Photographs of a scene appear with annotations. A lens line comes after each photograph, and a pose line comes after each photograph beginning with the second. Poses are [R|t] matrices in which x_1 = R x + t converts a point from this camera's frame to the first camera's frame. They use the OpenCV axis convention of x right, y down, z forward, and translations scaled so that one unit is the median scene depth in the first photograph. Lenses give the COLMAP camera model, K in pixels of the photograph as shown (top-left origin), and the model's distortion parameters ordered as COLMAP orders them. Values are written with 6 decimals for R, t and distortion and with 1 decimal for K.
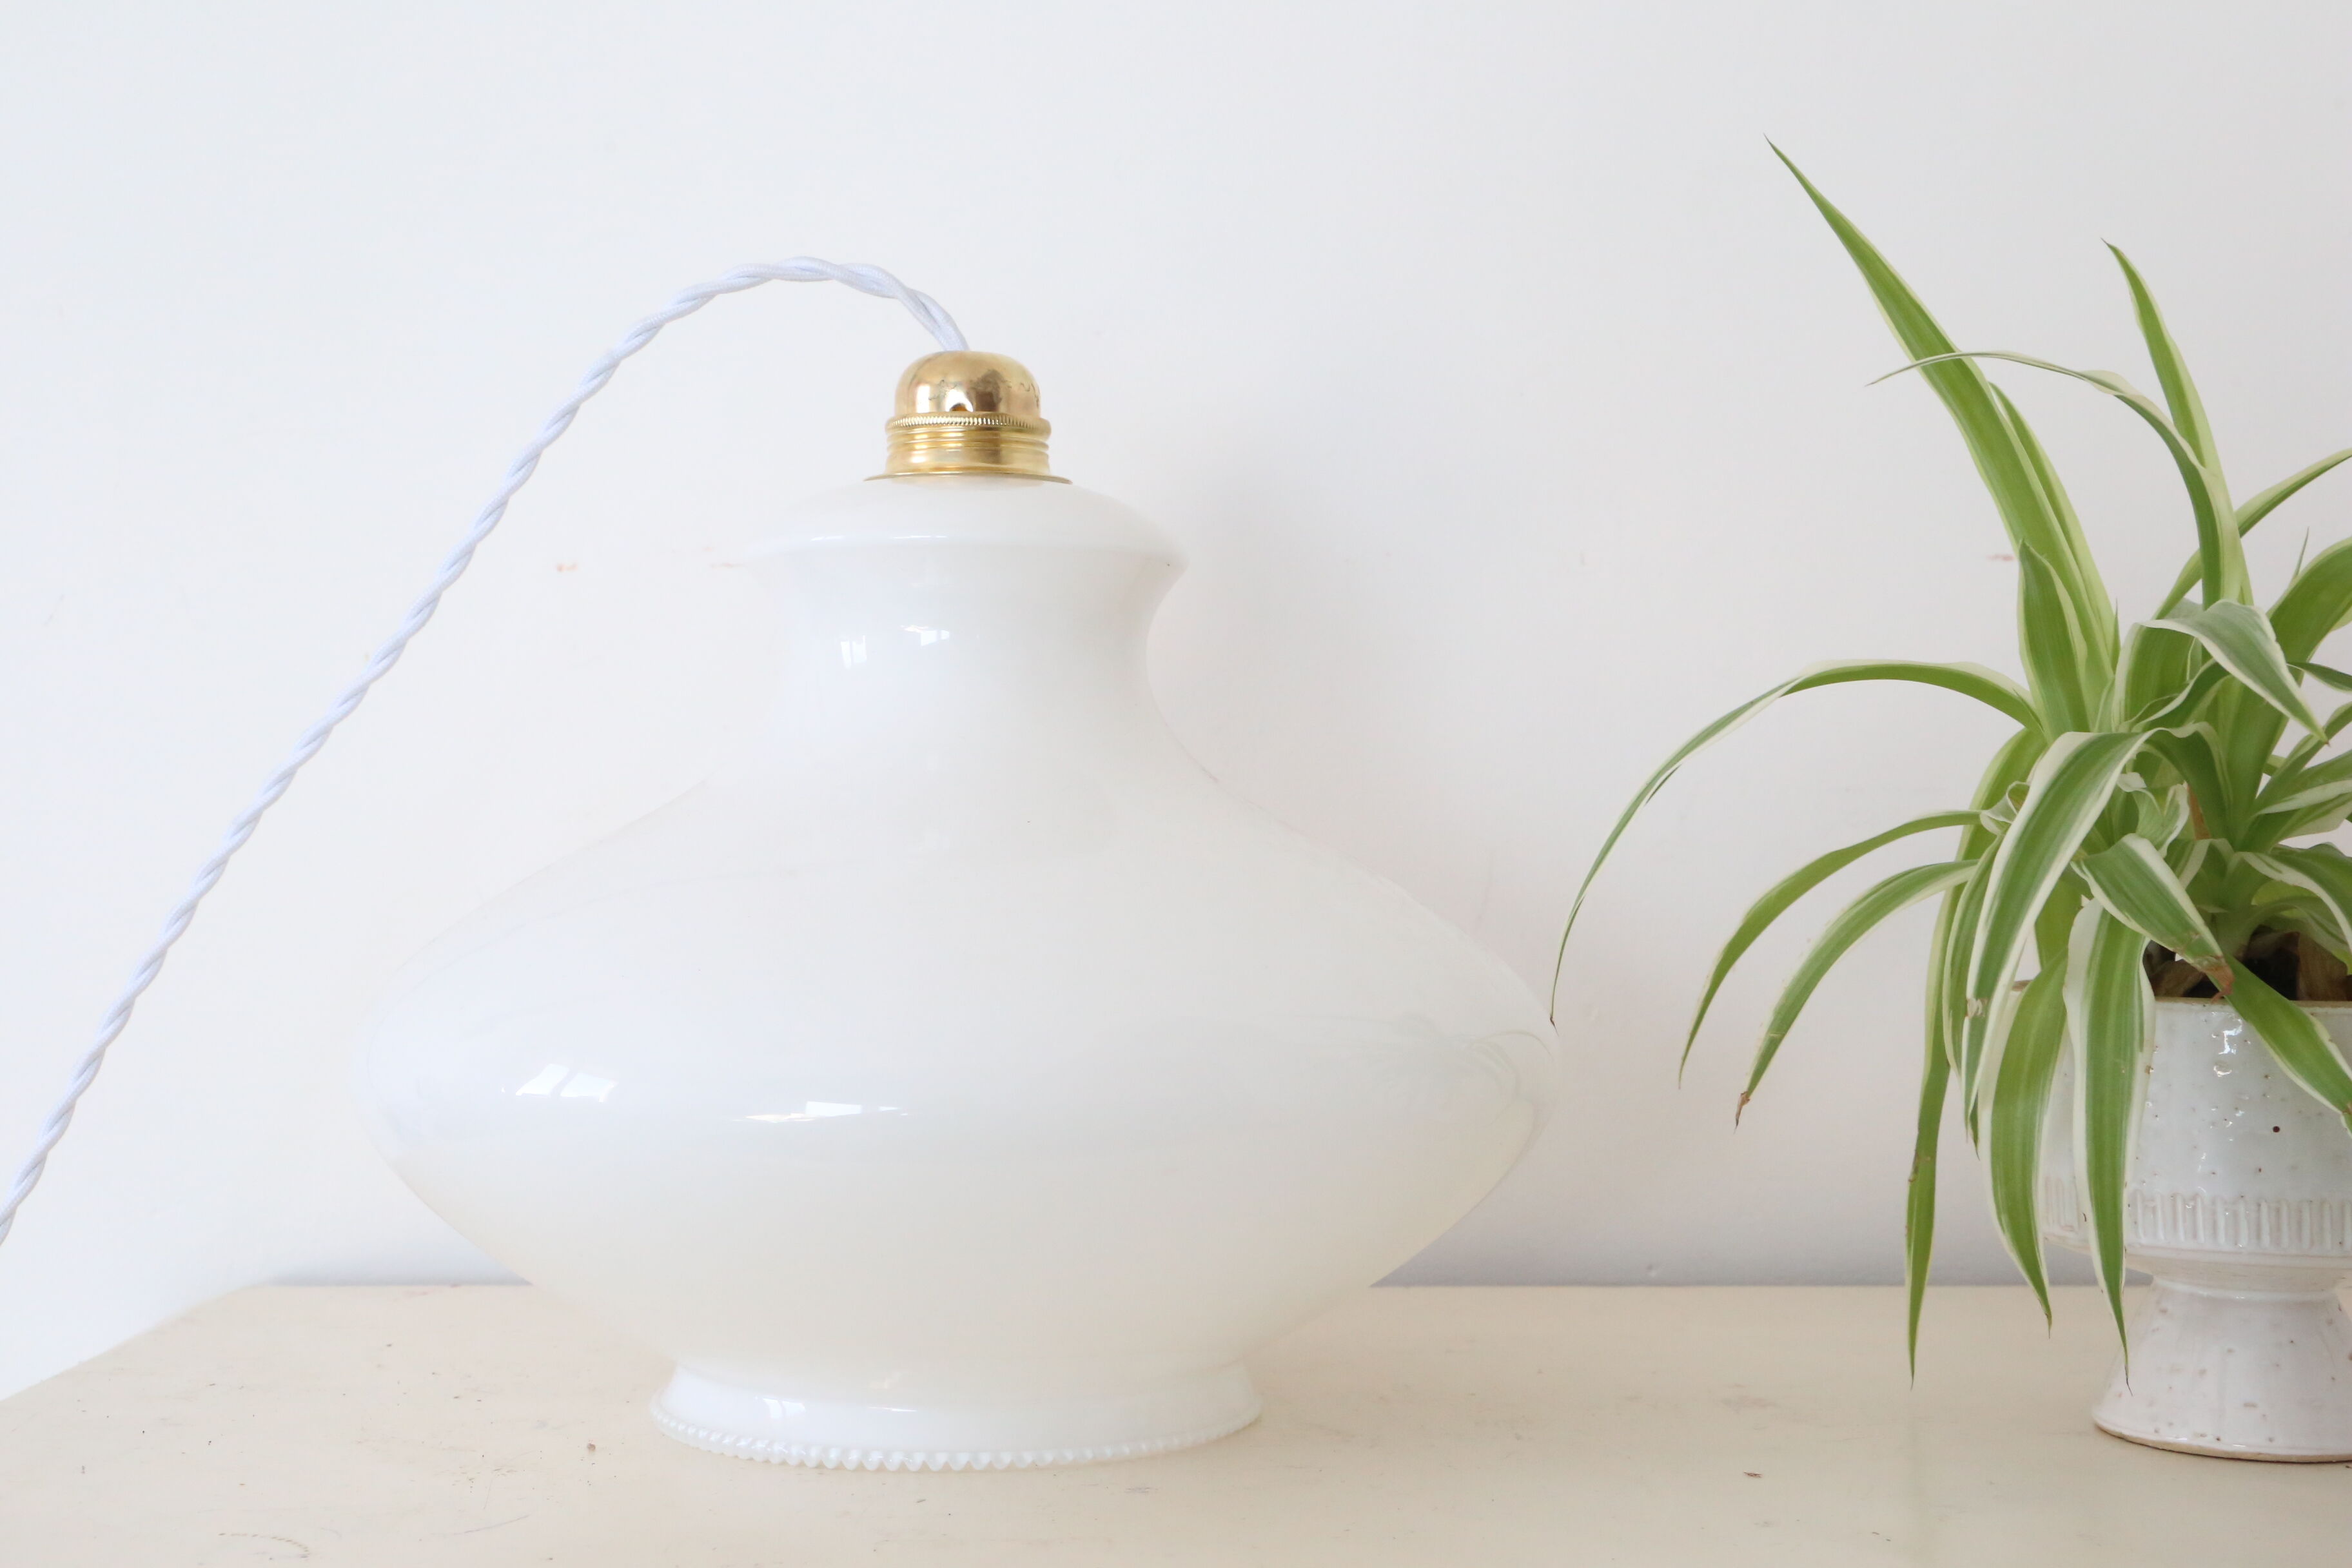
lens RADIAL K [[3101.8, 0, 1166.3], [0, 3101.8, 776.0], [0, 0, 1]] dist [0.221325, 0.000000]
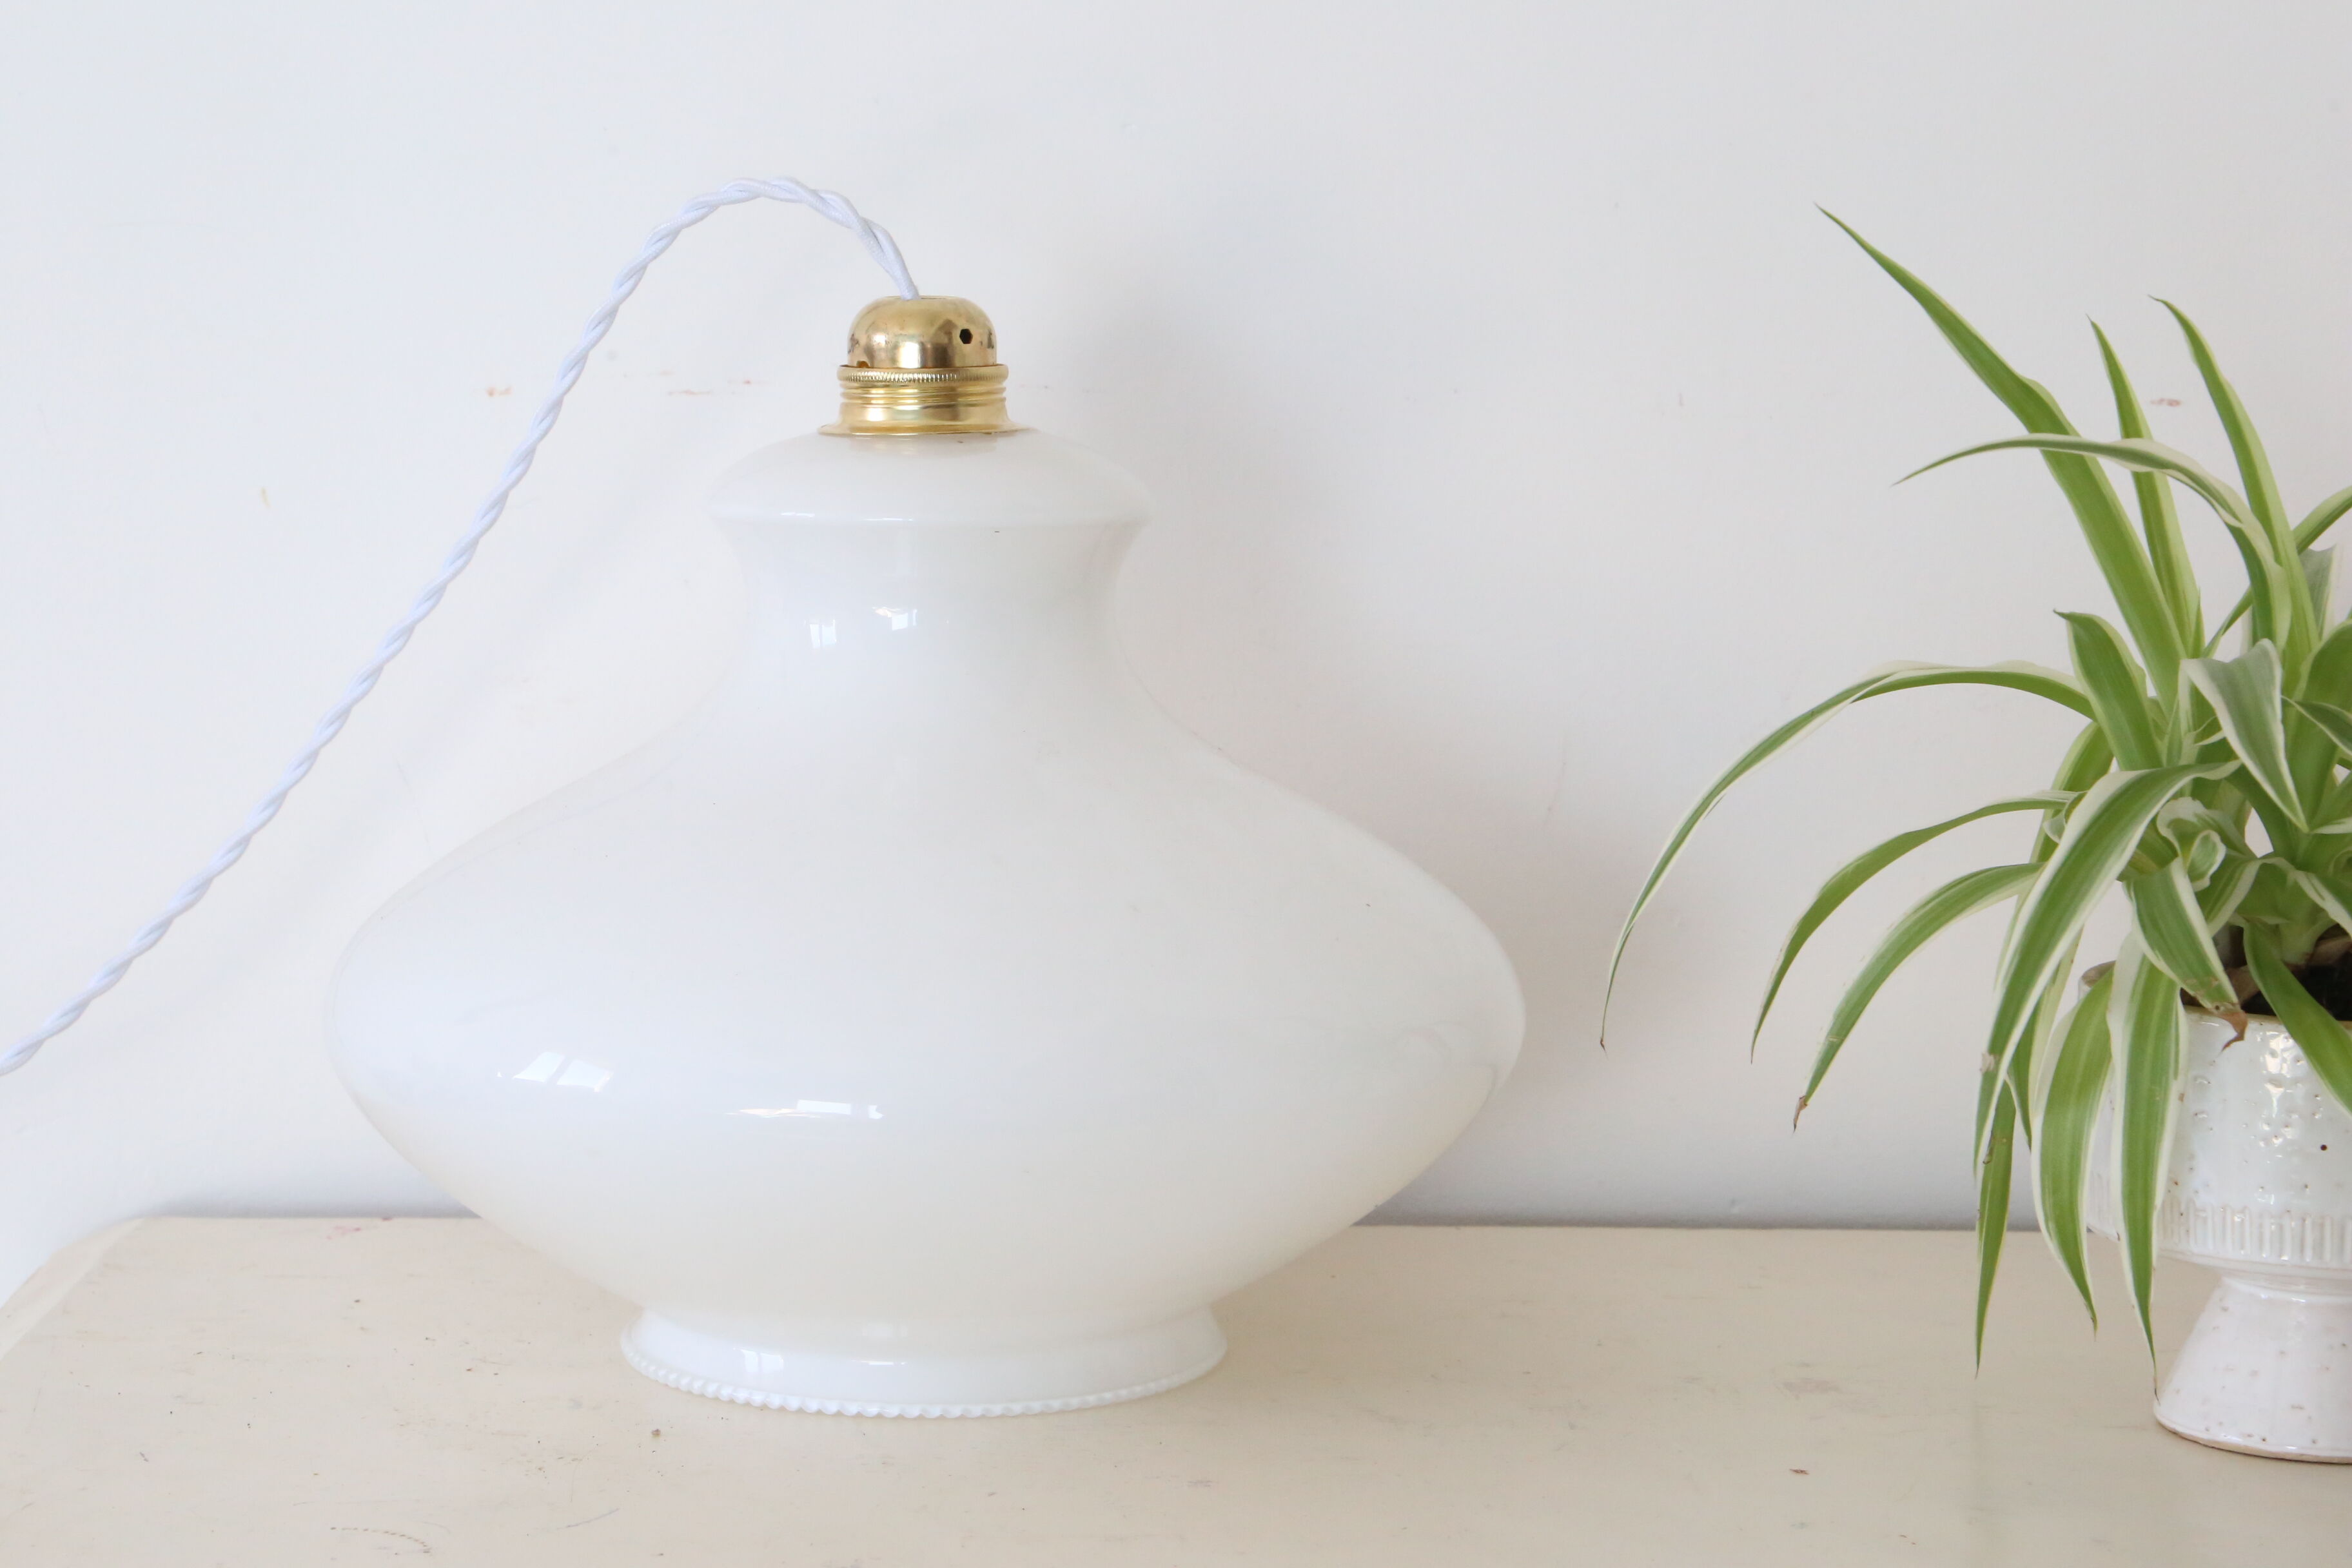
lens RADIAL K [[4858.4, 0, 1195.4], [0, 4858.4, 770.0], [0, 0, 1]] dist [0.666083, 0.000000]
pose [[0.999765, 0.007130, 0.020488, -0.042954], [-0.009301, 0.994120, 0.107884, -0.171174], [-0.019598, -0.108050, 0.993952, -0.553777]]
